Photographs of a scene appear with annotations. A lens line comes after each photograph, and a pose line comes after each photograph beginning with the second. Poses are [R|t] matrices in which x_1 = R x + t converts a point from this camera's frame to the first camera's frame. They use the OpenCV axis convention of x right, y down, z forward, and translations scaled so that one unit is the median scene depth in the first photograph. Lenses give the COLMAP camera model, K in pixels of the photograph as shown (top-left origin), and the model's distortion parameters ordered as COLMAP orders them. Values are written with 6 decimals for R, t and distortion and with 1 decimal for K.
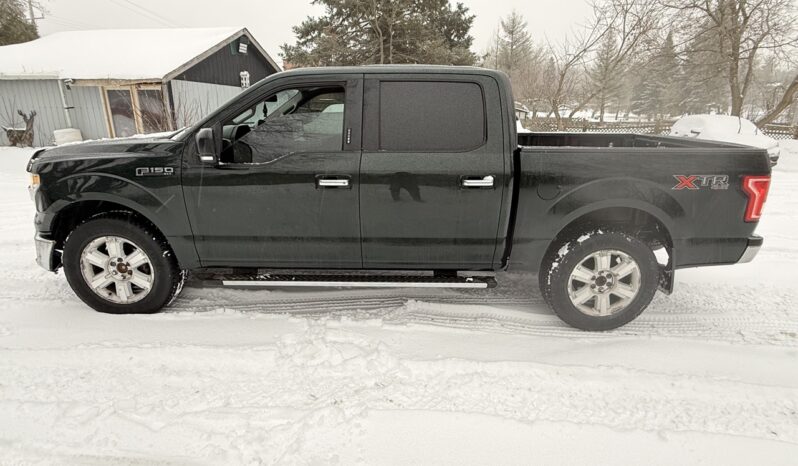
lens RADIAL K [[413.3, 0, 400.6], [0, 413.3, 233.5], [0, 0, 1]] dist [-0.000237, -0.000298]
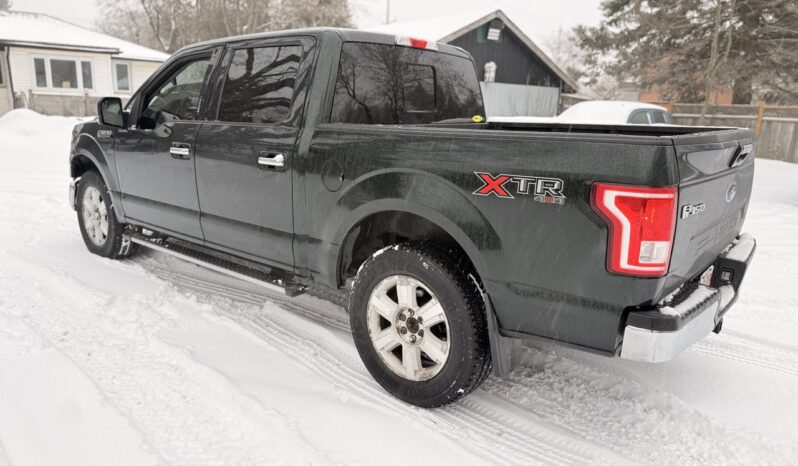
lens RADIAL K [[575.6, 0, 399.7], [0, 575.6, 236.6], [0, 0, 1]] dist [0.047754, -0.024997]
pose [[0.759701, 0.149028, -0.632966, 1.071830], [-0.206530, 0.978283, -0.017551, -0.005500], [0.616604, 0.144060, 0.773981, 0.252842]]
